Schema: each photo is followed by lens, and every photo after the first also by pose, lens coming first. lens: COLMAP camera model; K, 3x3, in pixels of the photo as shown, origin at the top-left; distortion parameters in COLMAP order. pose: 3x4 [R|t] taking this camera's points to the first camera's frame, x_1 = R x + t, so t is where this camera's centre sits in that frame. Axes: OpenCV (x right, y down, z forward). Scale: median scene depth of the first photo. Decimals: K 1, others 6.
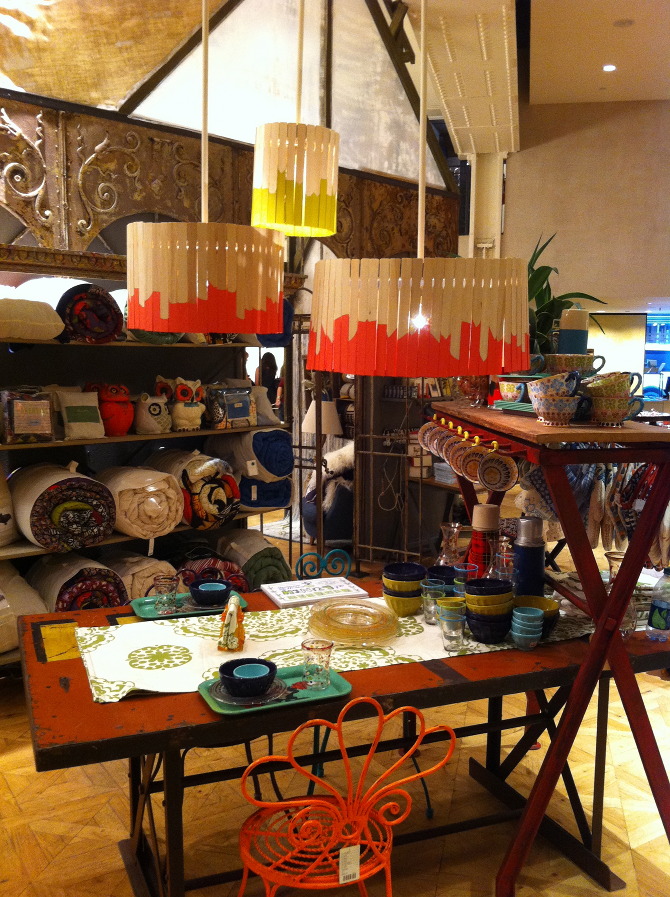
lens RADIAL K [[829.5, 0, 345.7], [0, 829.5, 453.8], [0, 0, 1]] dist [0.081811, -0.283295]
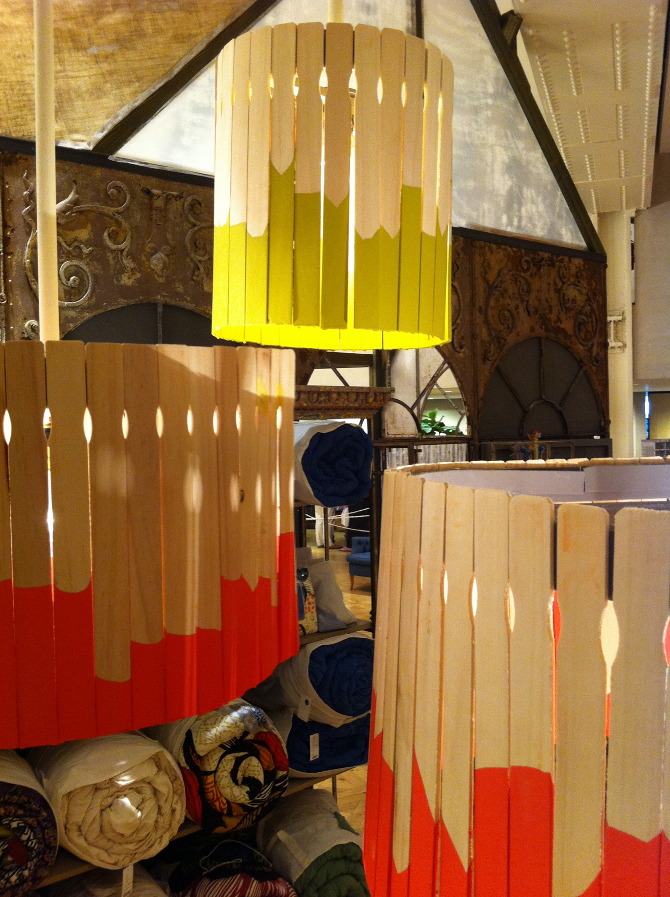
lens RADIAL K [[829.5, 0, 345.7], [0, 829.5, 453.8], [0, 0, 1]] dist [0.081811, -0.283295]
pose [[0.992487, -0.028303, -0.119033, -0.009521], [0.017477, 0.995695, -0.091025, -0.114189], [0.121097, 0.088261, 0.988709, 0.400075]]
